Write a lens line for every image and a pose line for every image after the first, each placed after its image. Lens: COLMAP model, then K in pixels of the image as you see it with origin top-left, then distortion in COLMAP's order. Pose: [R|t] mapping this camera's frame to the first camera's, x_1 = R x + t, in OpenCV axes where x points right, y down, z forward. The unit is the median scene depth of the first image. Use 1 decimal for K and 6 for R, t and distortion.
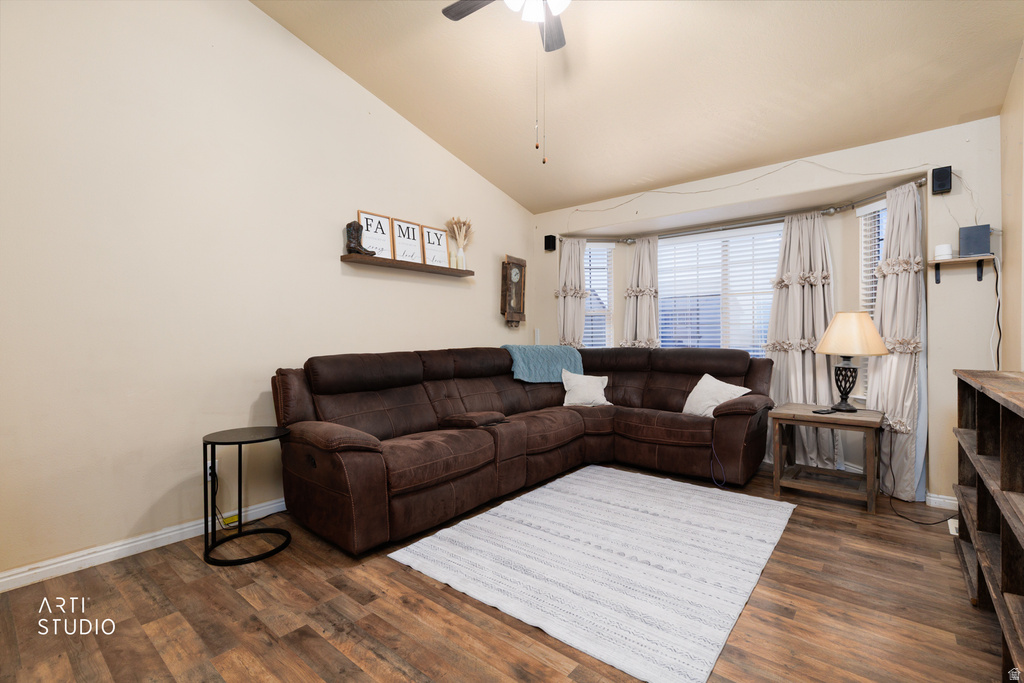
lens RADIAL K [[457.6, 0, 513.9], [0, 457.6, 338.3], [0, 0, 1]] dist [0.008593, -0.002134]
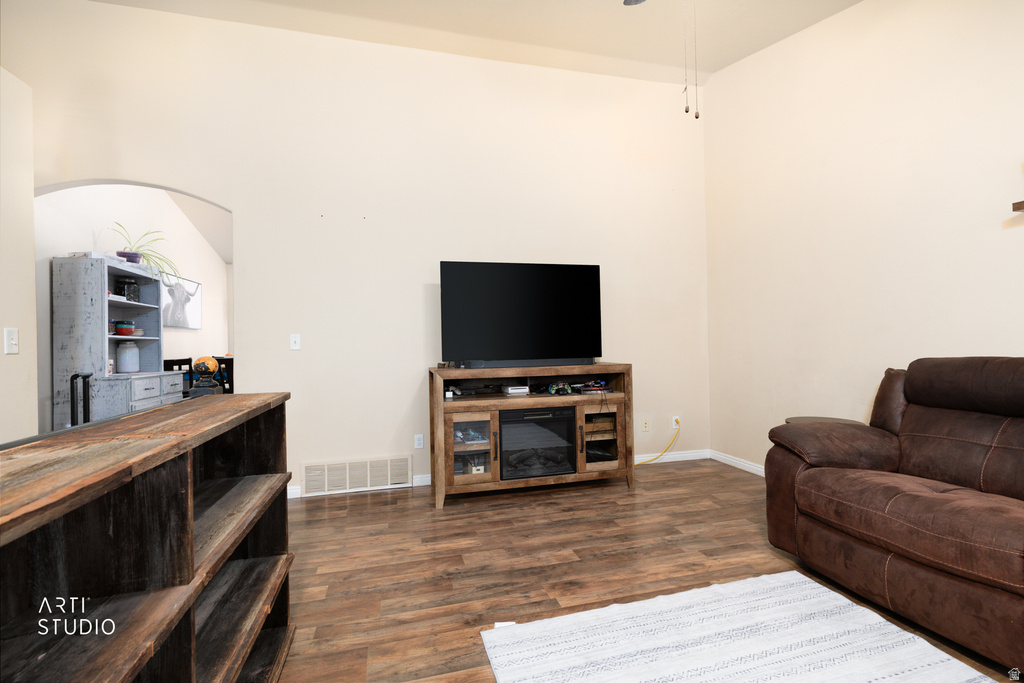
lens RADIAL K [[457.6, 0, 517.5], [0, 457.6, 340.5], [0, 0, 1]] dist [0.008593, -0.002134]
pose [[-0.573296, 0.008867, -0.819300, 0.570058], [0.023310, 0.999713, -0.005492, -0.002594], [0.819016, -0.022246, -0.573339, 0.762392]]
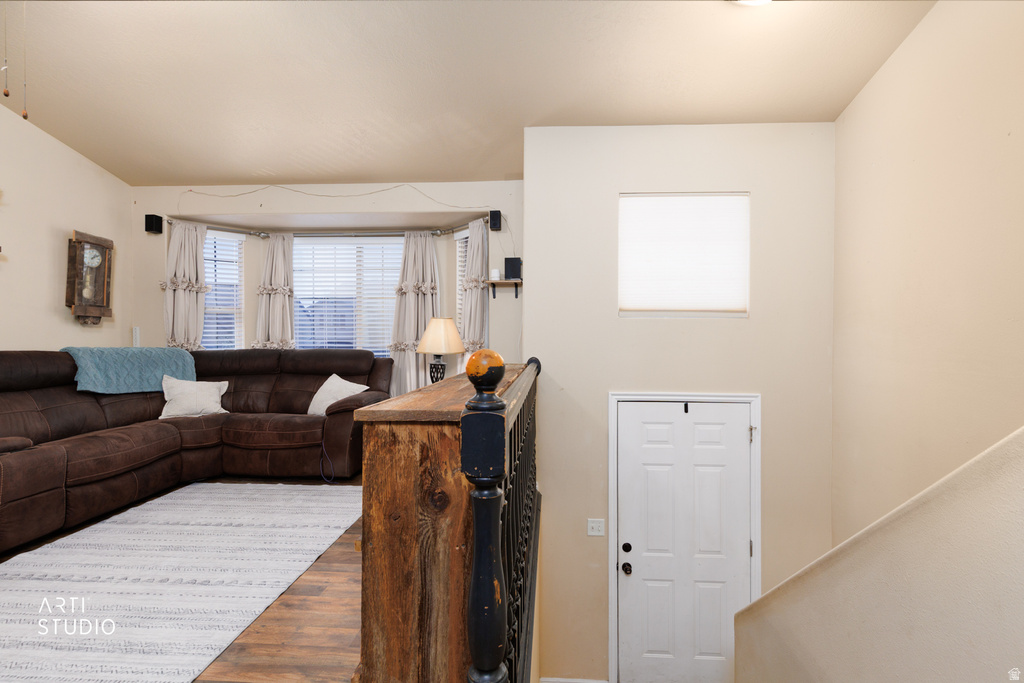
lens RADIAL K [[457.6, 0, 516.5], [0, 457.6, 338.7], [0, 0, 1]] dist [0.008593, -0.002134]
pose [[0.812620, 0.003538, 0.582784, 0.188437], [-0.003412, 0.999993, -0.001313, -0.001728], [-0.582785, -0.000922, 0.812626, -0.090766]]
